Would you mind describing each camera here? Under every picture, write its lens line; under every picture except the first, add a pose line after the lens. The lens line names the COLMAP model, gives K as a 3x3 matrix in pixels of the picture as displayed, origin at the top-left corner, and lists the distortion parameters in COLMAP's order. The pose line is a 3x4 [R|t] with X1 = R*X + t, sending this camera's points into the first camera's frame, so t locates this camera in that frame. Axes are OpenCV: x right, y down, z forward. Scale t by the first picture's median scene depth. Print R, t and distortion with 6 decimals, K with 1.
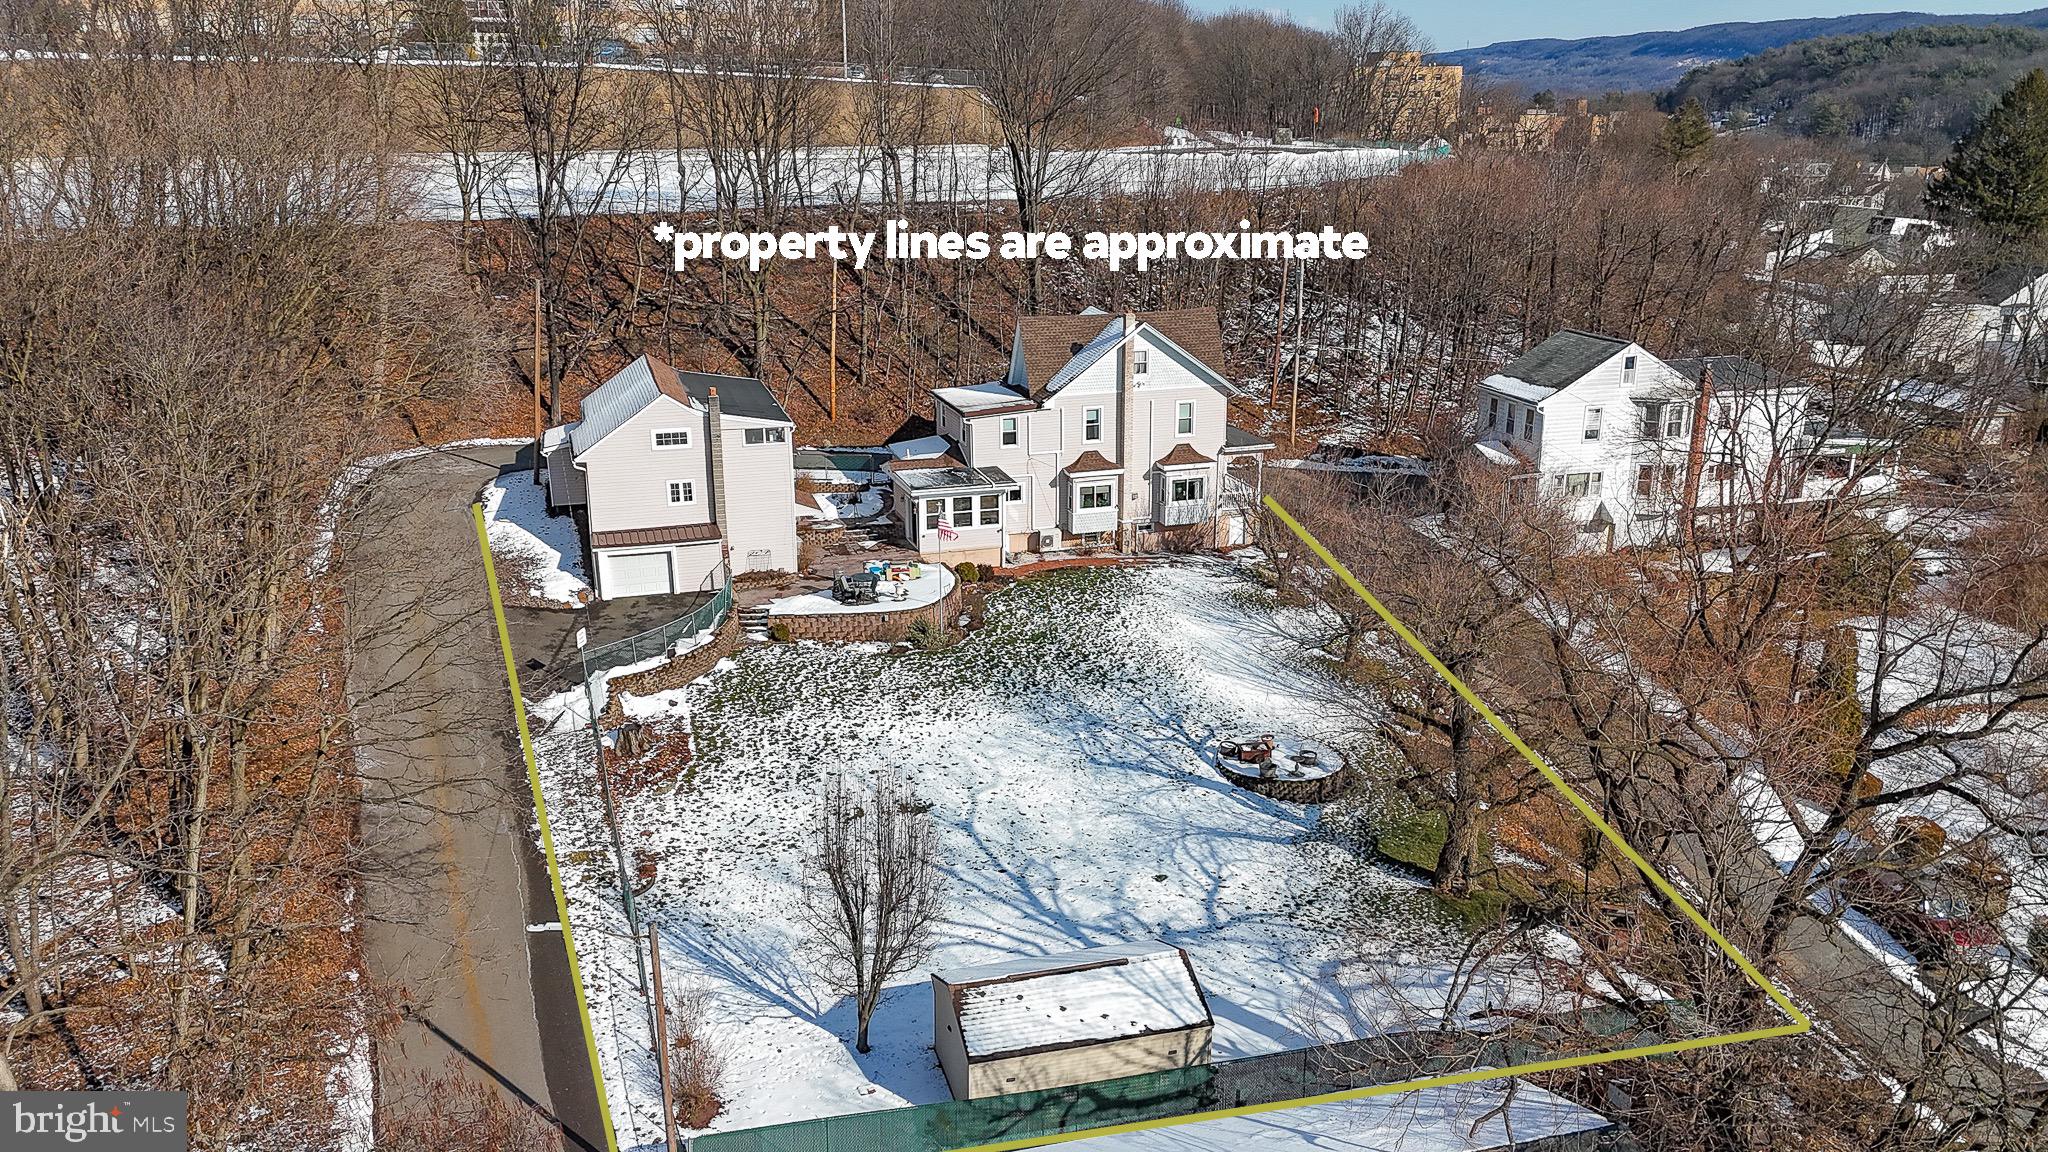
lens RADIAL K [[1514.0, 0, 1010.6], [0, 1514.0, 578.7], [0, 0, 1]] dist [0.068744, -0.002491]
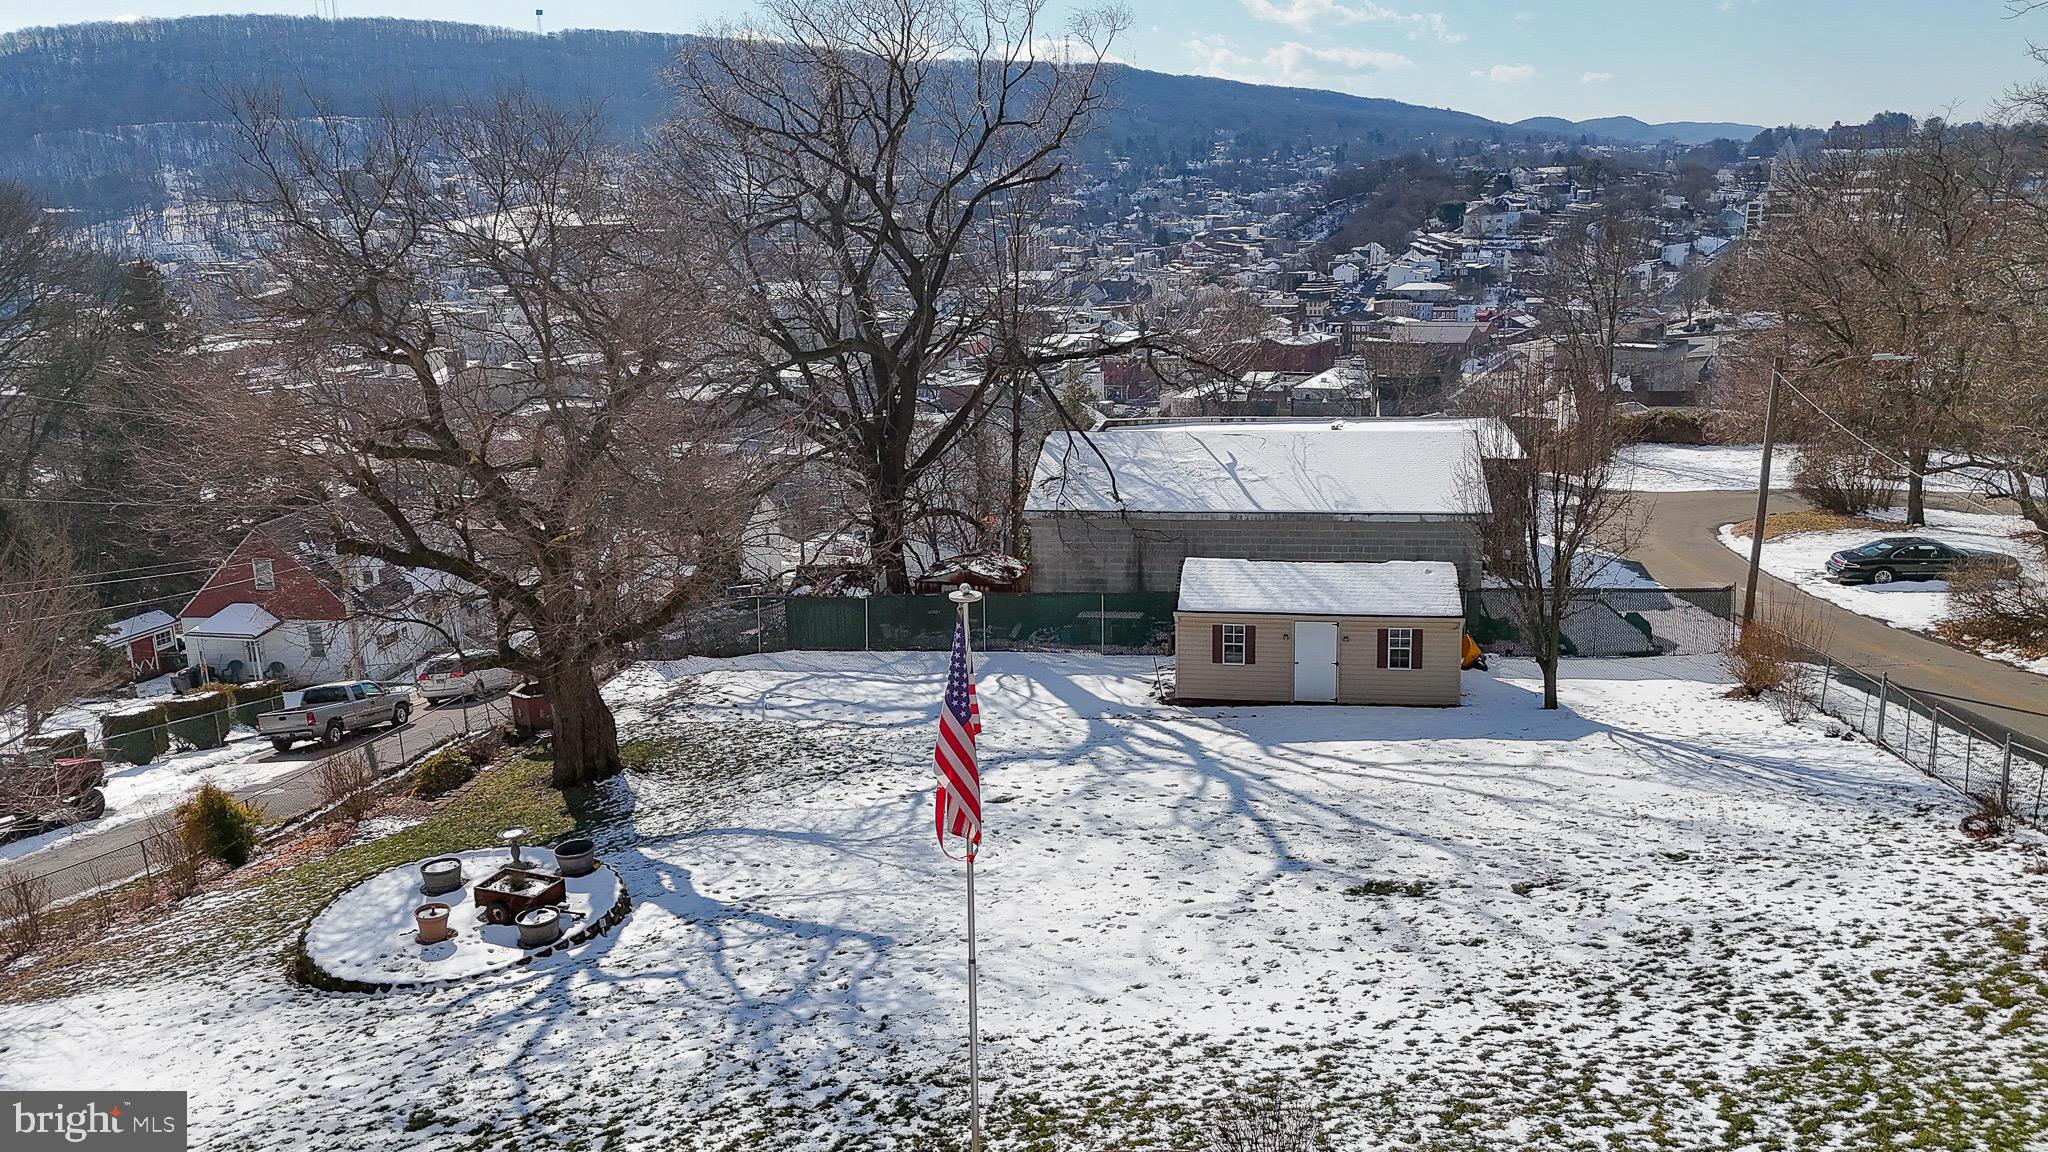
lens RADIAL K [[1514.0, 0, 1023.2], [0, 1514.0, 577.1], [0, 0, 1]] dist [0.068744, -0.002491]
pose [[-0.896011, -0.093213, 0.434139, -0.106908], [0.144318, 0.863502, 0.483256, -0.112021], [-0.419925, 0.495657, -0.760255, 0.937909]]
